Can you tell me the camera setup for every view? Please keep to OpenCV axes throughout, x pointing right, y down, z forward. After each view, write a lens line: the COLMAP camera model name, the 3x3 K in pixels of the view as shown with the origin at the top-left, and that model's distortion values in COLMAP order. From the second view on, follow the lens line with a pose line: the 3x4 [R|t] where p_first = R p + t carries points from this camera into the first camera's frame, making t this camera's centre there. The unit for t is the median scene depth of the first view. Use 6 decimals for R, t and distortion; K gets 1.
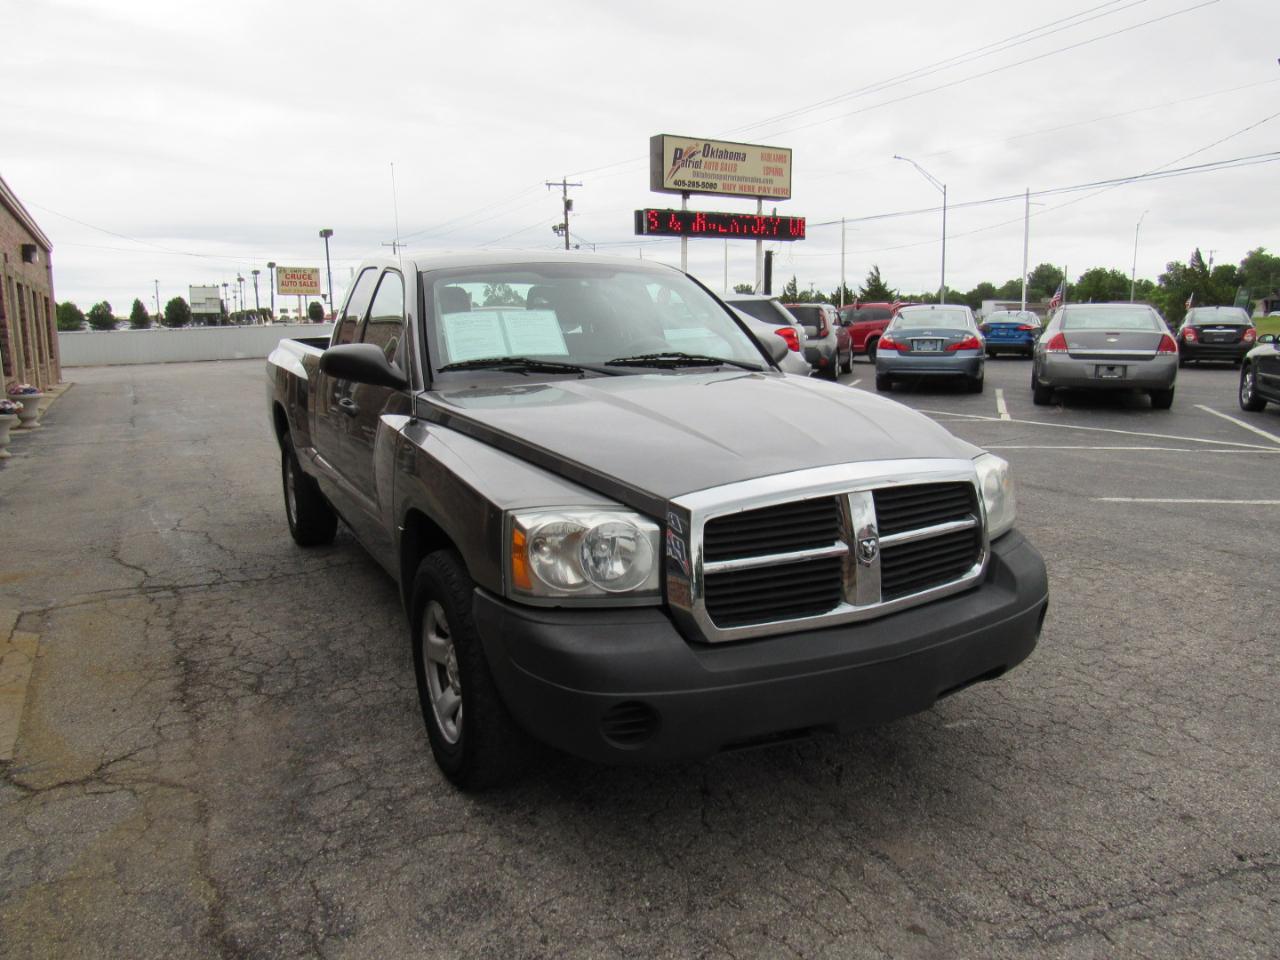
lens RADIAL K [[908.8, 0, 638.5], [0, 908.8, 475.6], [0, 0, 1]] dist [-0.023263, -0.000853]
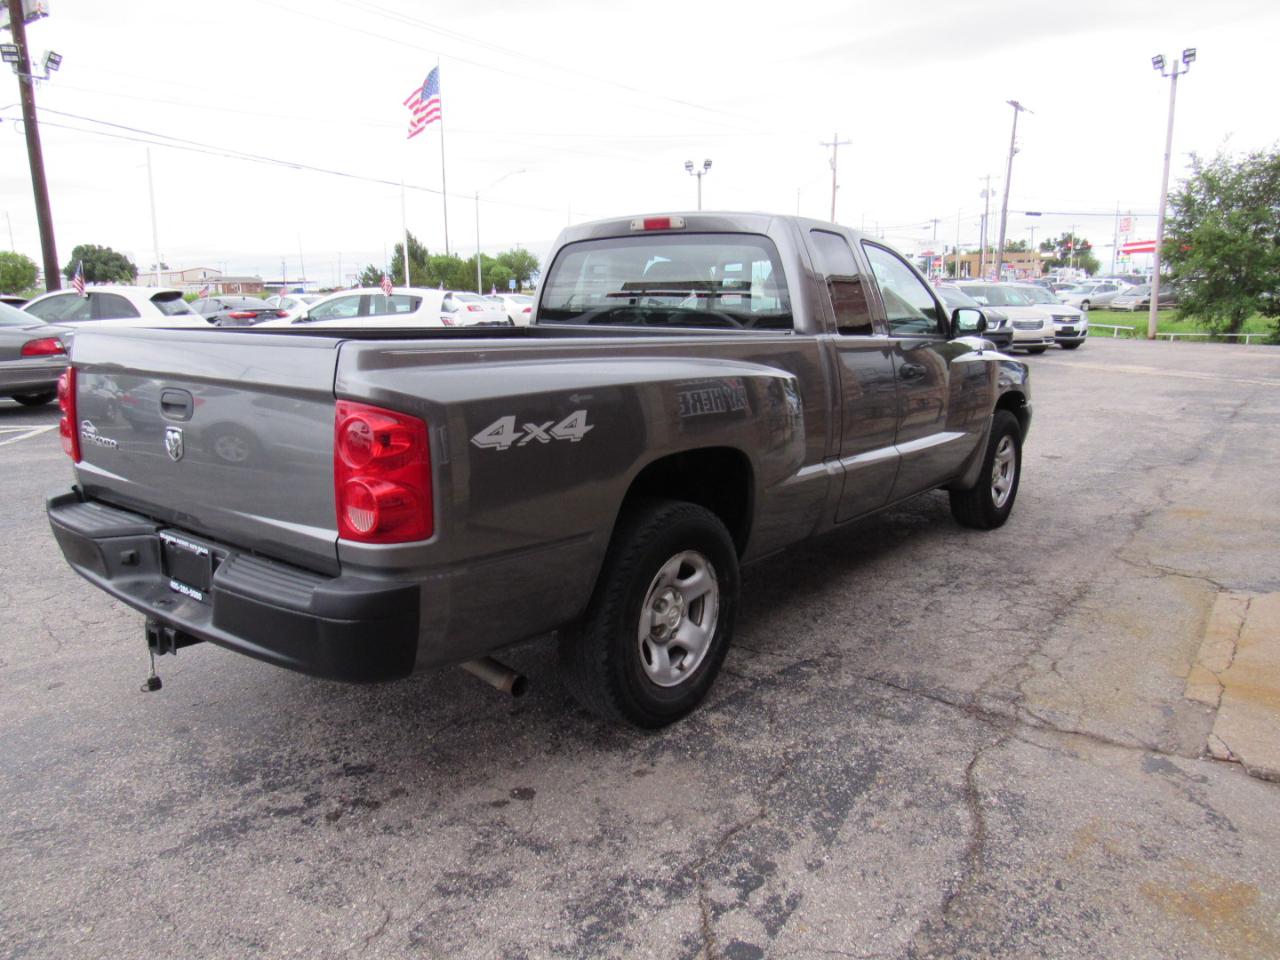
lens RADIAL K [[912.5, 0, 639.1], [0, 912.5, 475.2], [0, 0, 1]] dist [-0.028692, 0.006702]
pose [[-0.403737, -0.160786, 0.900635, -1.262500], [0.166412, 0.955107, 0.245109, -0.293235], [-0.899613, 0.248836, -0.358856, 1.825409]]
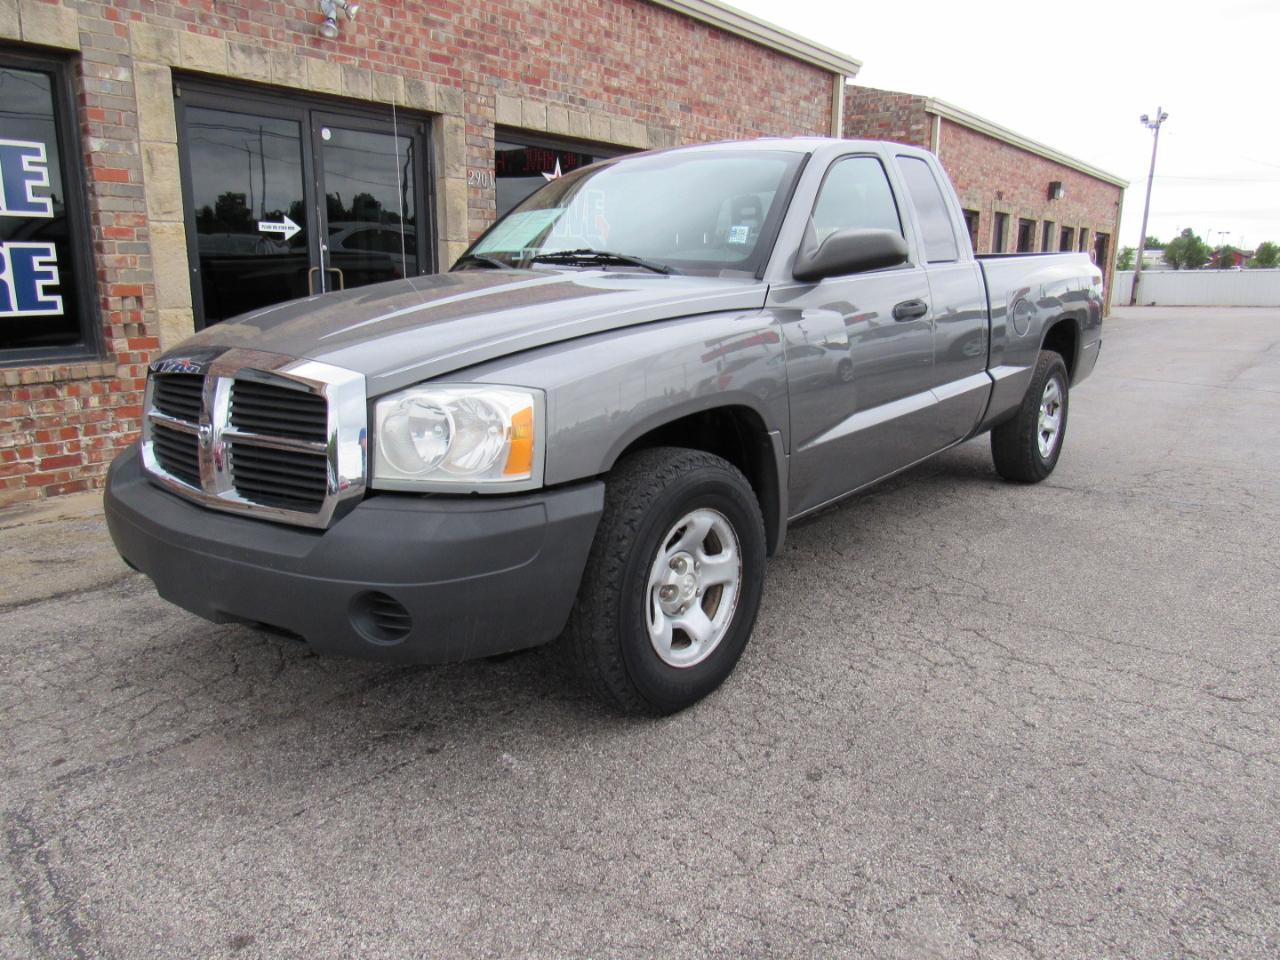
lens RADIAL K [[916.5, 0, 644.0], [0, 916.5, 478.6], [0, 0, 1]] dist [-0.033016, 0.004706]
pose [[0.394959, 0.212819, -0.893709, 0.841738], [-0.155592, 0.974241, 0.163235, -0.067627], [0.905427, 0.074583, 0.417898, 0.653450]]
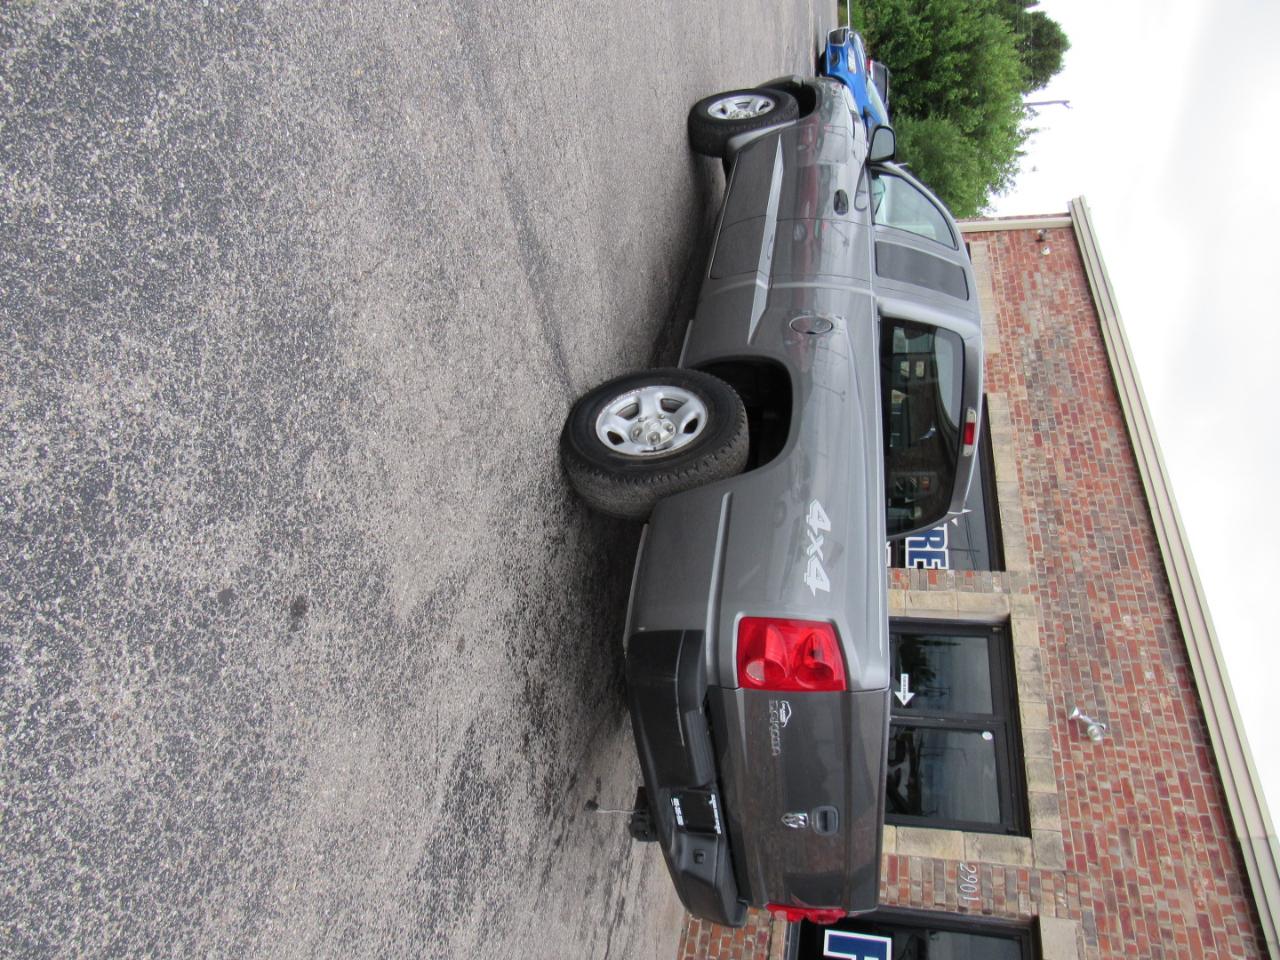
lens RADIAL K [[920.7, 0, 638.3], [0, 920.7, 471.9], [0, 0, 1]] dist [-0.048125, 0.024638]
pose [[-0.054494, -0.974261, -0.218739, -0.000022], [-0.910541, -0.041423, 0.411339, -0.414755], [-0.409812, 0.221586, -0.884847, 2.638756]]
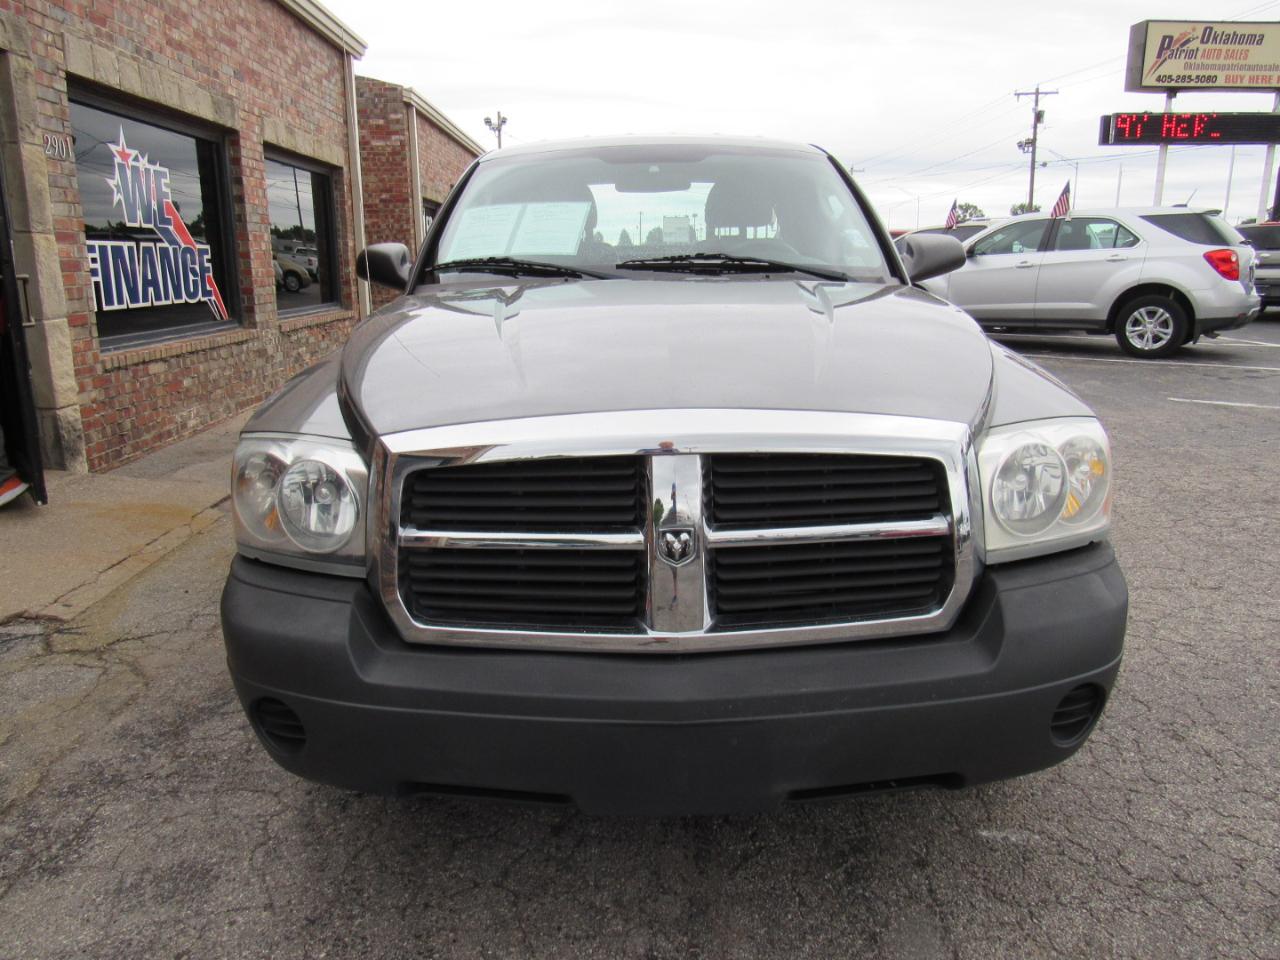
lens RADIAL K [[900.8, 0, 635.8], [0, 900.8, 472.6], [0, 0, 1]] dist [0.007722, -0.024070]
pose [[0.881528, 0.111870, -0.458686, 0.327415], [-0.078310, 0.992711, 0.091615, -0.016236], [0.465592, -0.044841, 0.883863, 0.275111]]
